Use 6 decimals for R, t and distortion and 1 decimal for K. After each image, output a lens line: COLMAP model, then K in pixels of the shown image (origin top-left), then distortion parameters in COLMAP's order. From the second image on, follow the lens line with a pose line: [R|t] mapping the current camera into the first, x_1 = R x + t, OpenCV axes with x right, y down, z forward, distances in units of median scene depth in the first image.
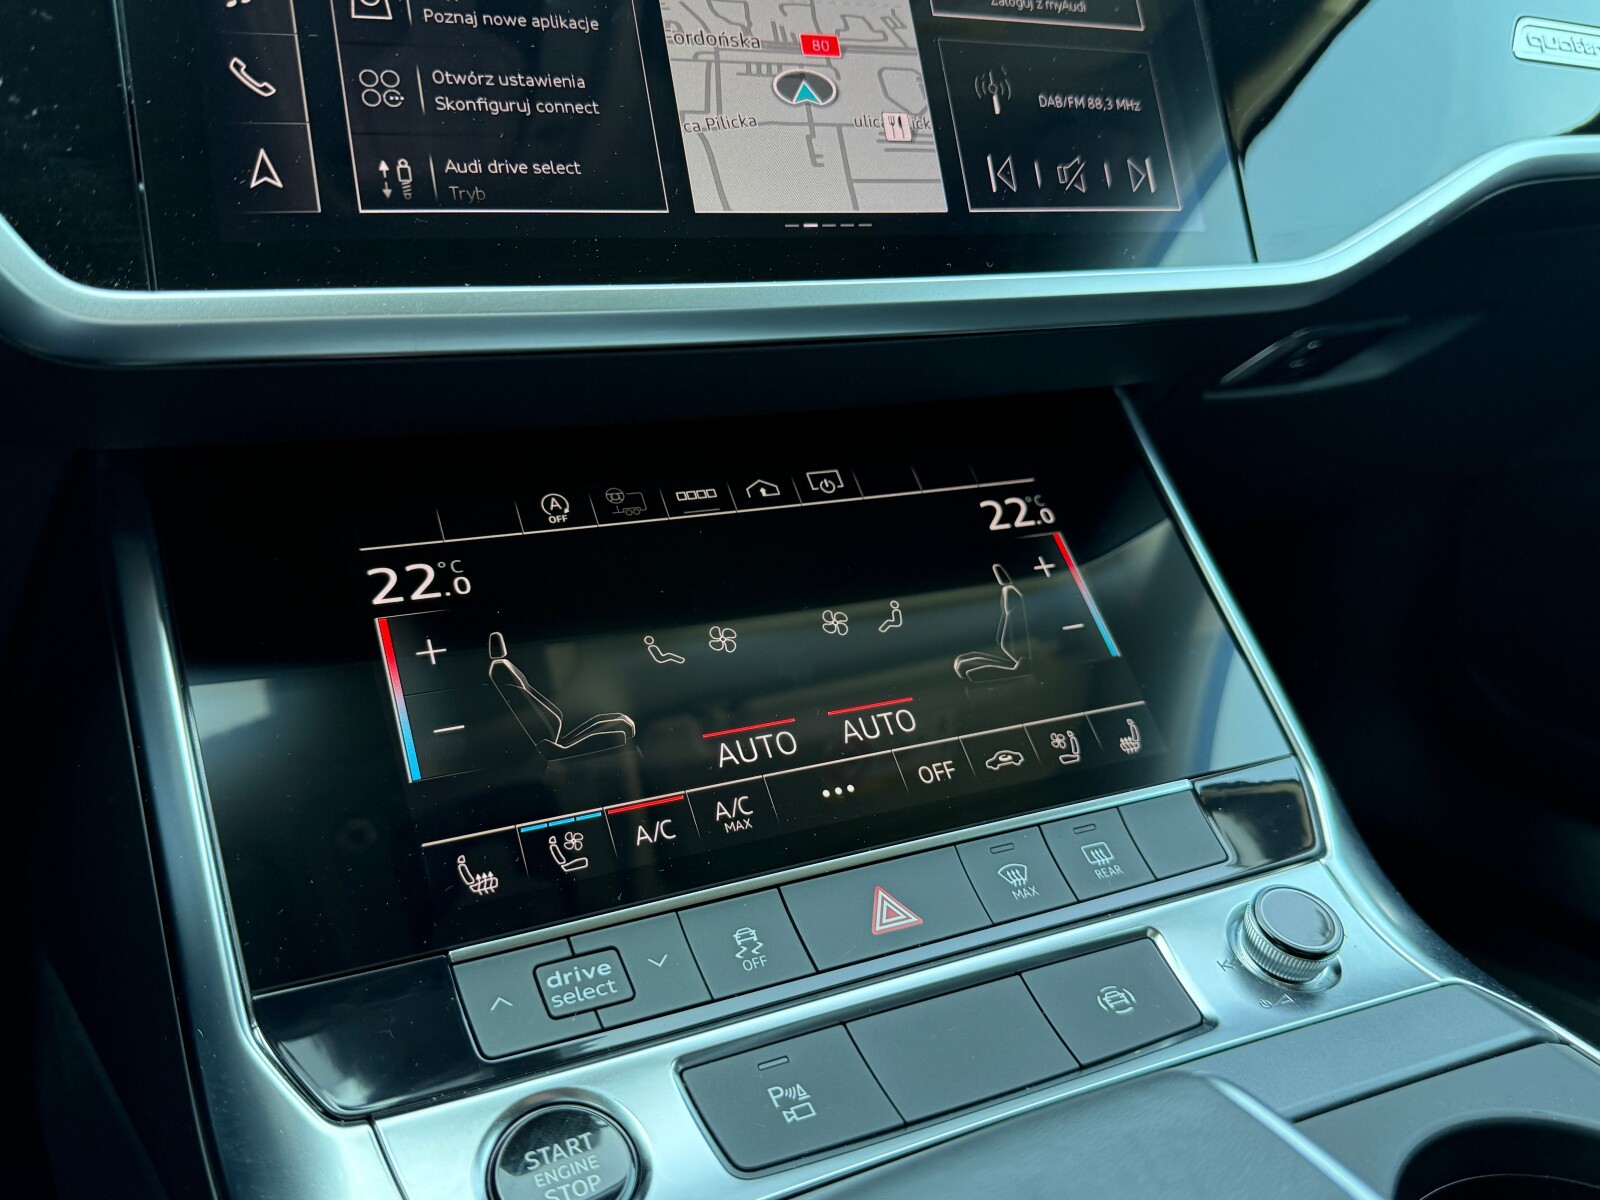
lens RADIAL K [[1293.1, 0, 778.8], [0, 1293.1, 605.8], [0, 0, 1]] dist [0.024321, -0.060302]
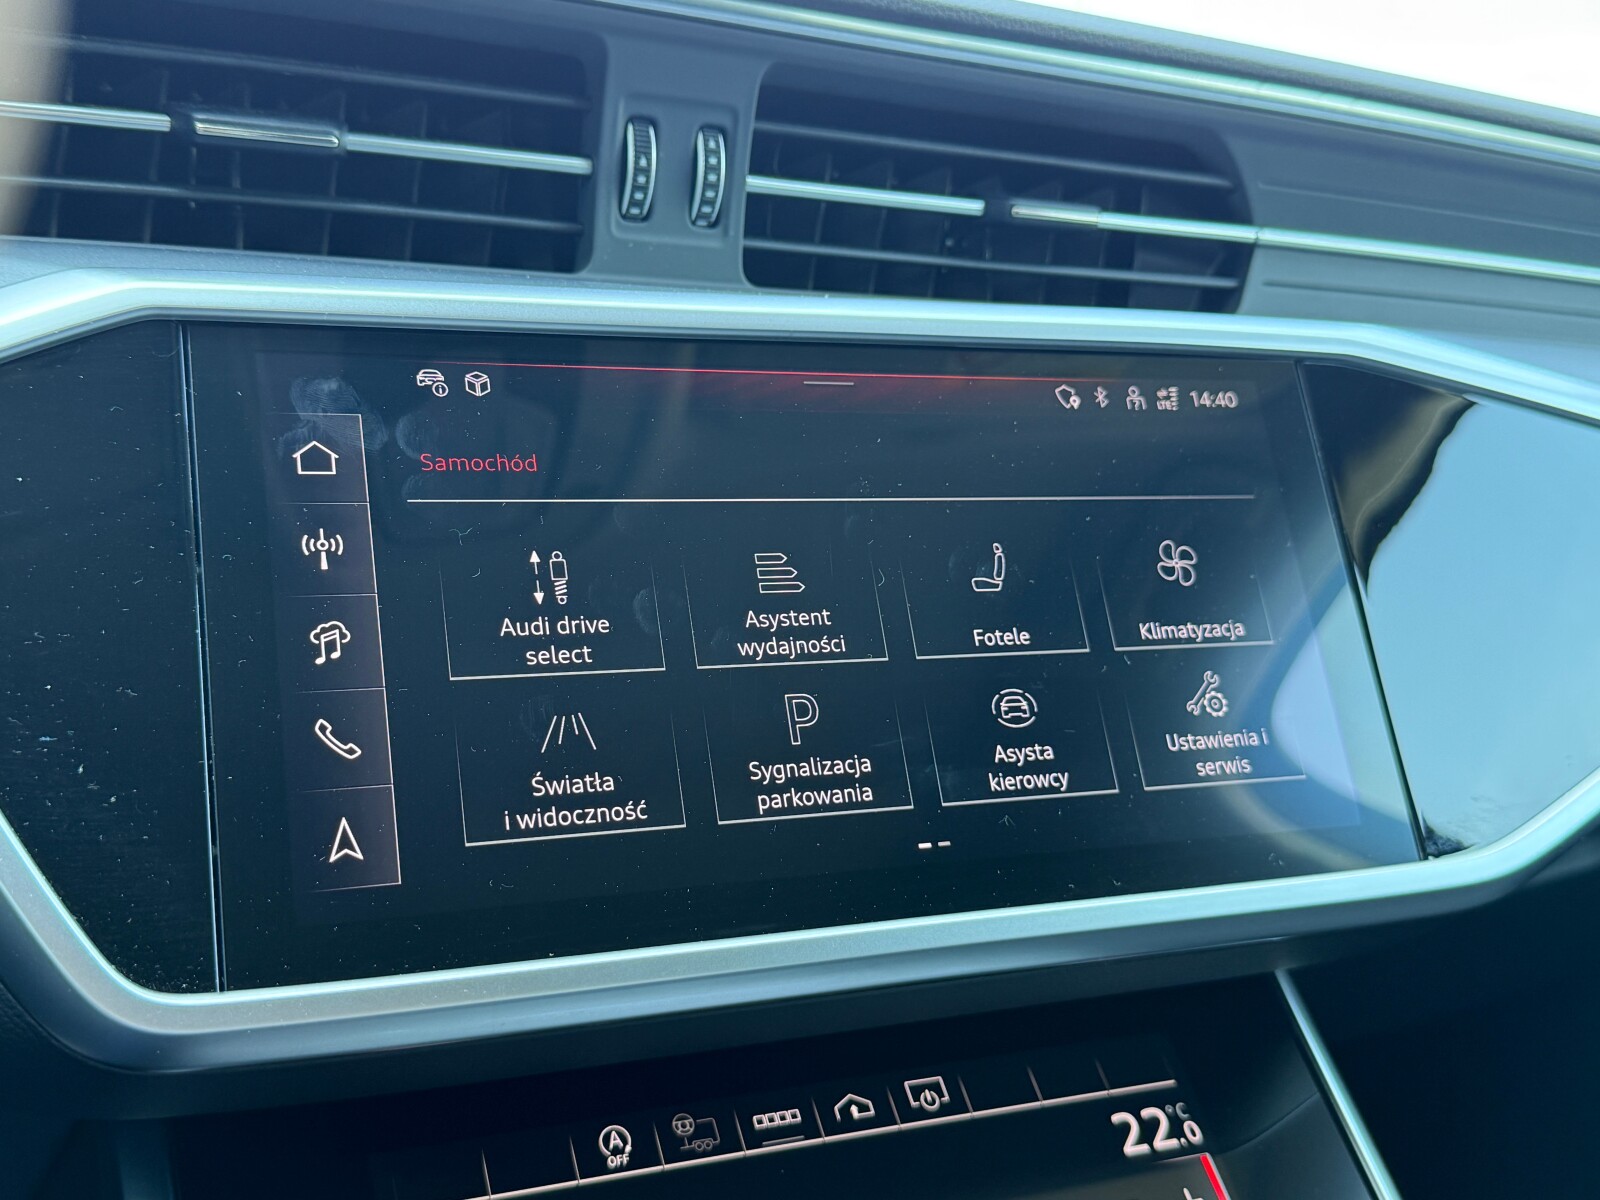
lens RADIAL K [[1732.8, 0, 797.9], [0, 1732.8, 596.8], [0, 0, 1]] dist [0.011168, 0.000000]
pose [[0.999720, 0.018268, -0.015031, -0.043518], [-0.020973, 0.978359, -0.205850, -0.208002], [0.010945, 0.206108, 0.978468, -0.208274]]
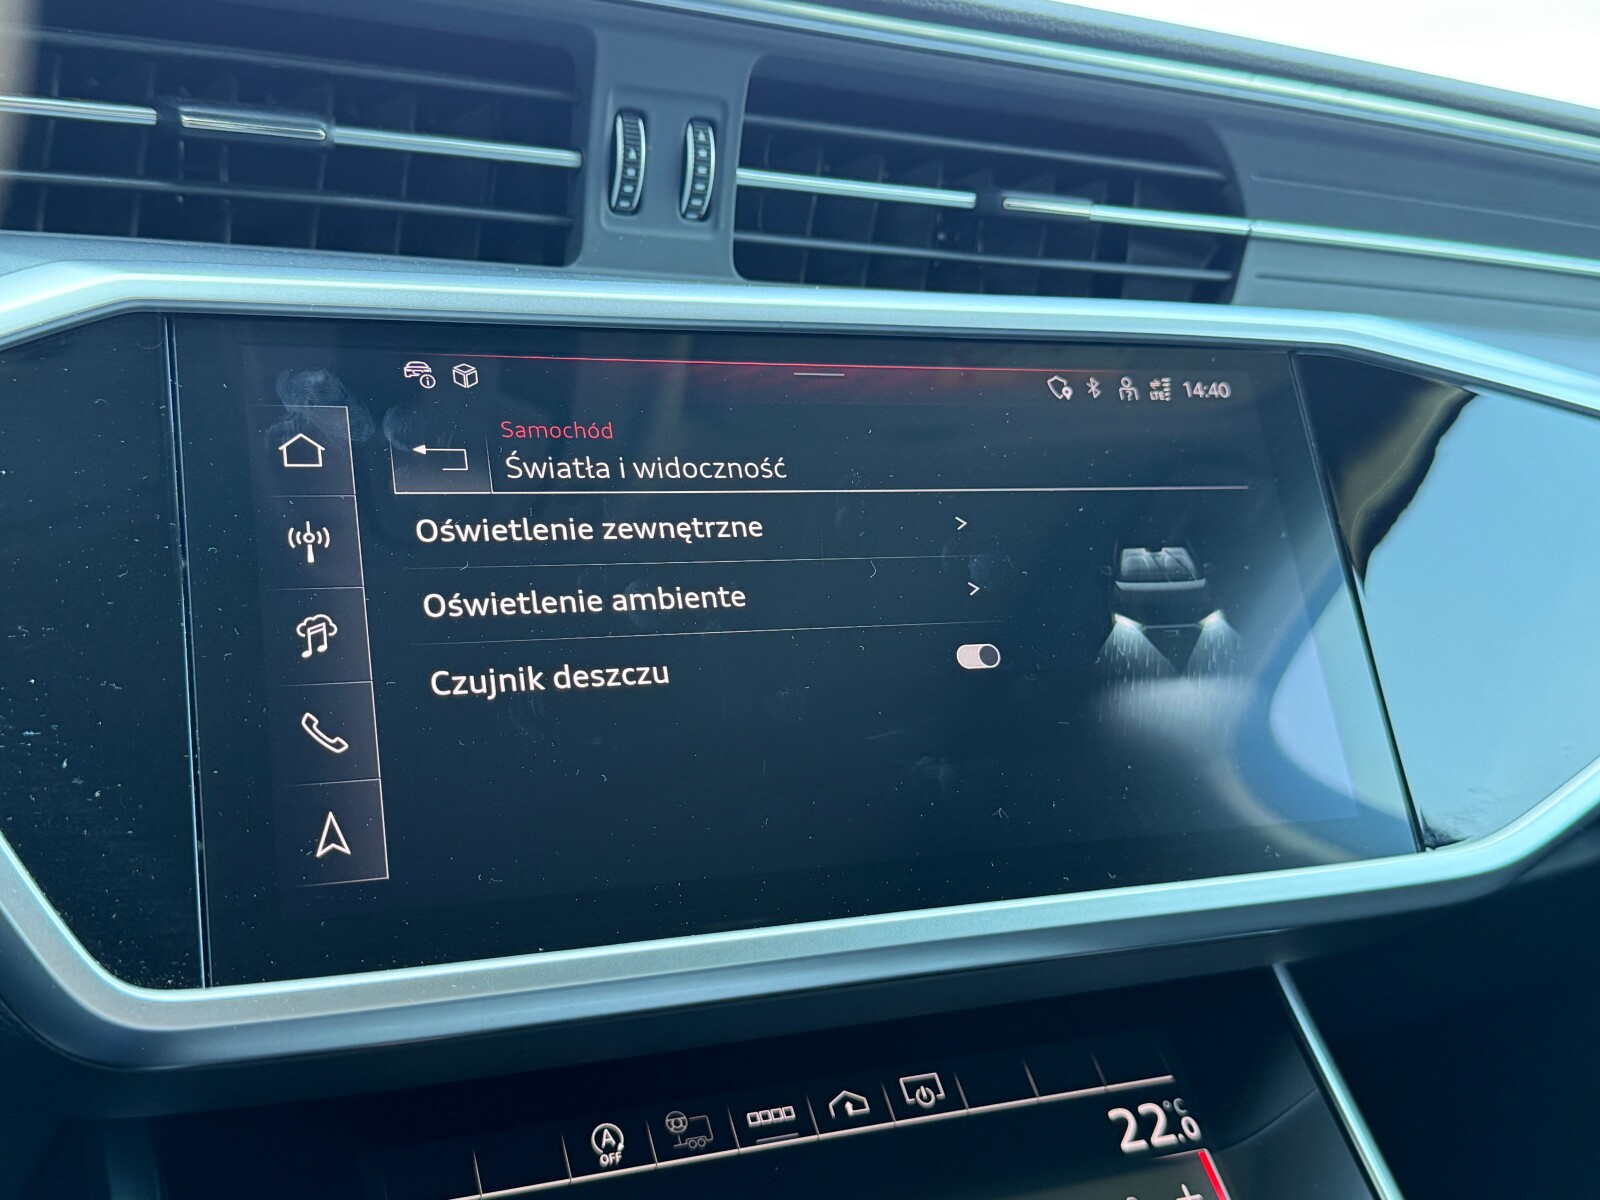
lens RADIAL K [[1732.8, 0, 795.2], [0, 1732.8, 588.8], [0, 0, 1]] dist [0.011168, 0.000000]
pose [[0.999789, 0.013128, -0.015825, -0.038411], [-0.016189, 0.977079, -0.212260, -0.202140], [0.012676, 0.212471, 0.977085, -0.198917]]
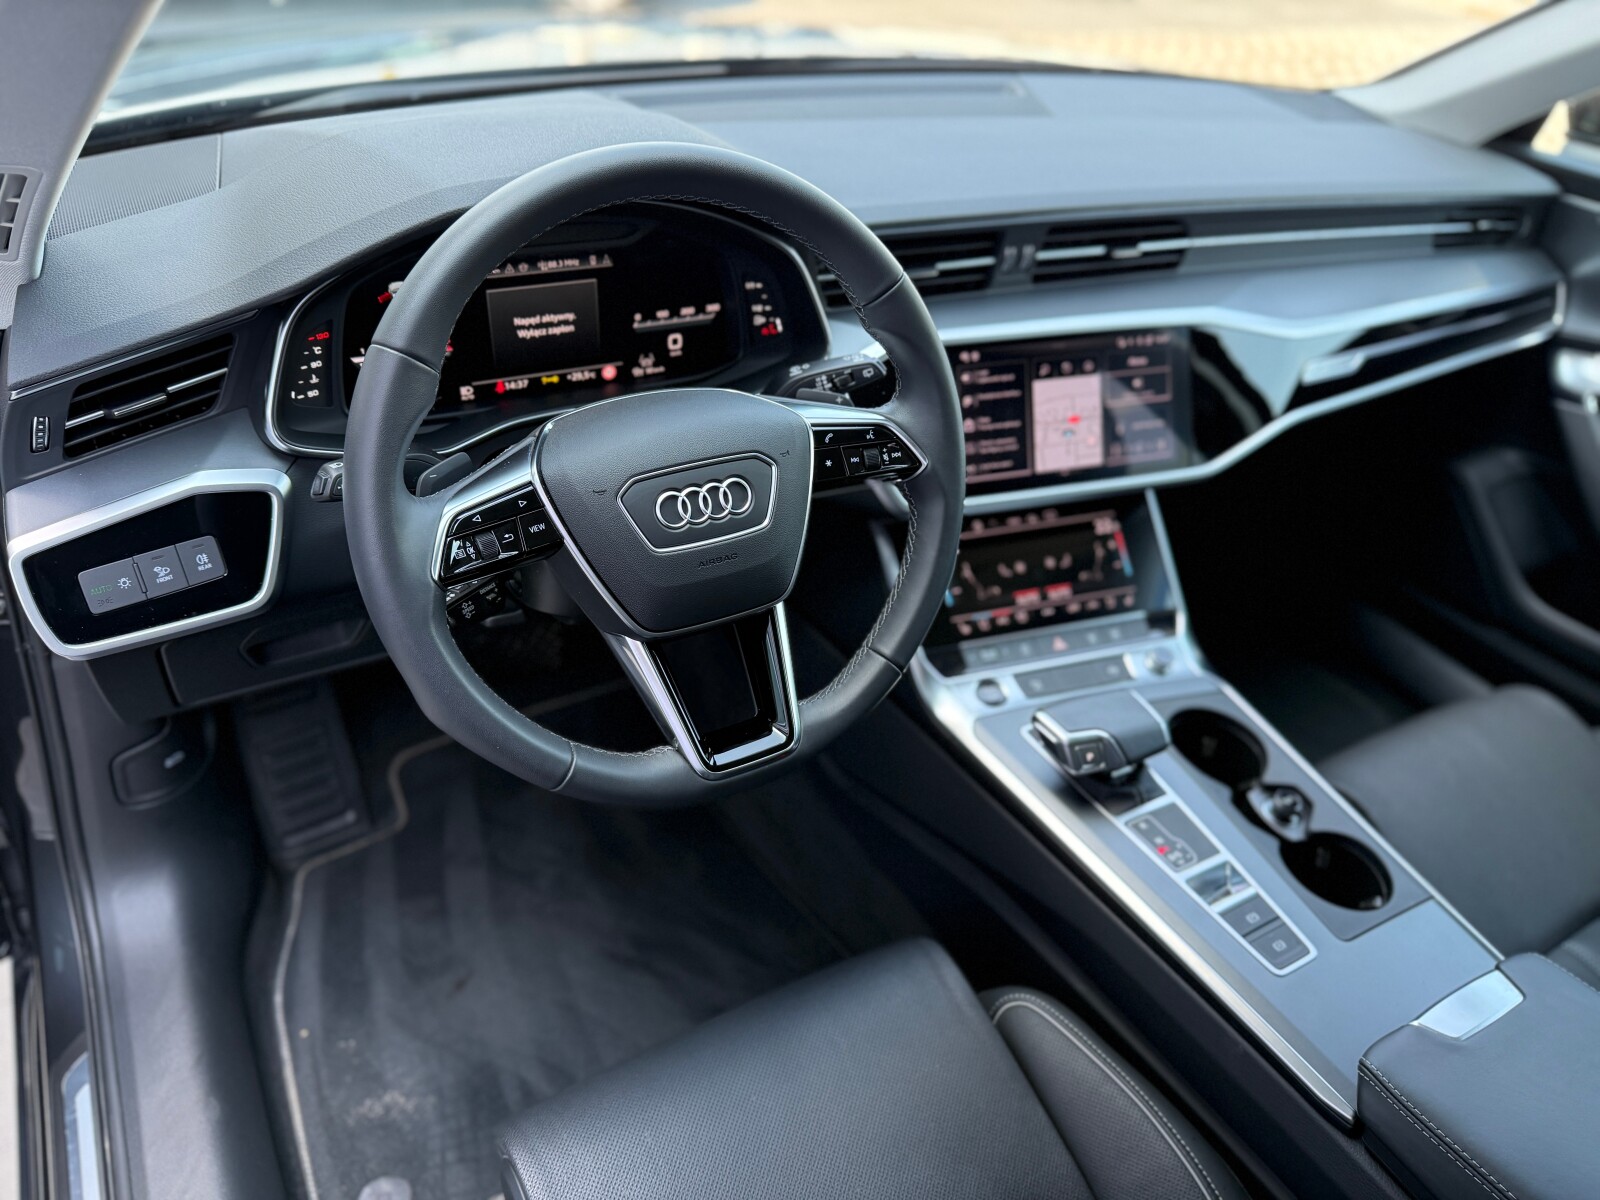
lens RADIAL K [[1129.9, 0, 783.7], [0, 1129.9, 610.0], [0, 0, 1]] dist [0.068421, -0.111743]
pose [[0.995585, 0.090087, -0.026344, -0.641307], [-0.079088, 0.956324, 0.281406, -0.739157], [0.050544, -0.278080, 0.959227, -2.243616]]
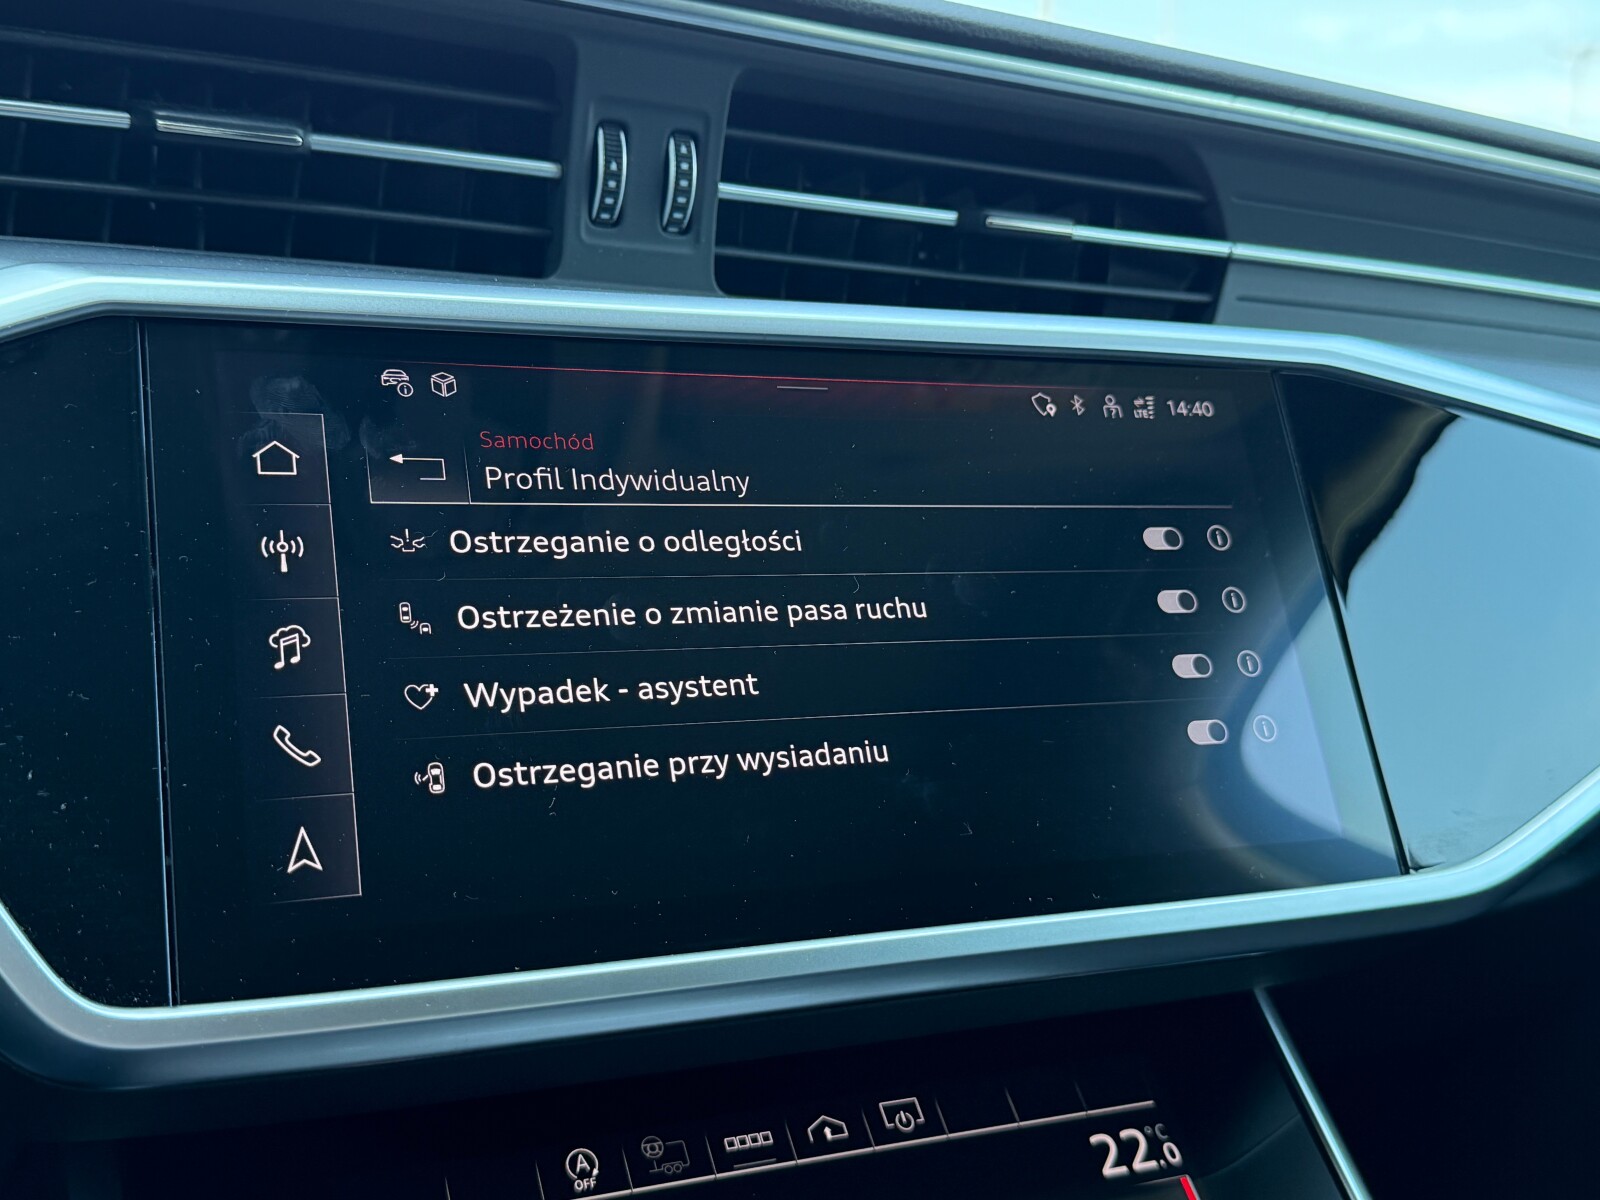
lens RADIAL K [[1732.8, 0, 799.7], [0, 1732.8, 596.7], [0, 0, 1]] dist [0.011168, 0.000000]
pose [[0.999808, 0.019177, 0.004050, -0.046815], [-0.017775, 0.974217, -0.224912, -0.195741], [-0.008259, 0.224796, 0.974371, -0.181395]]
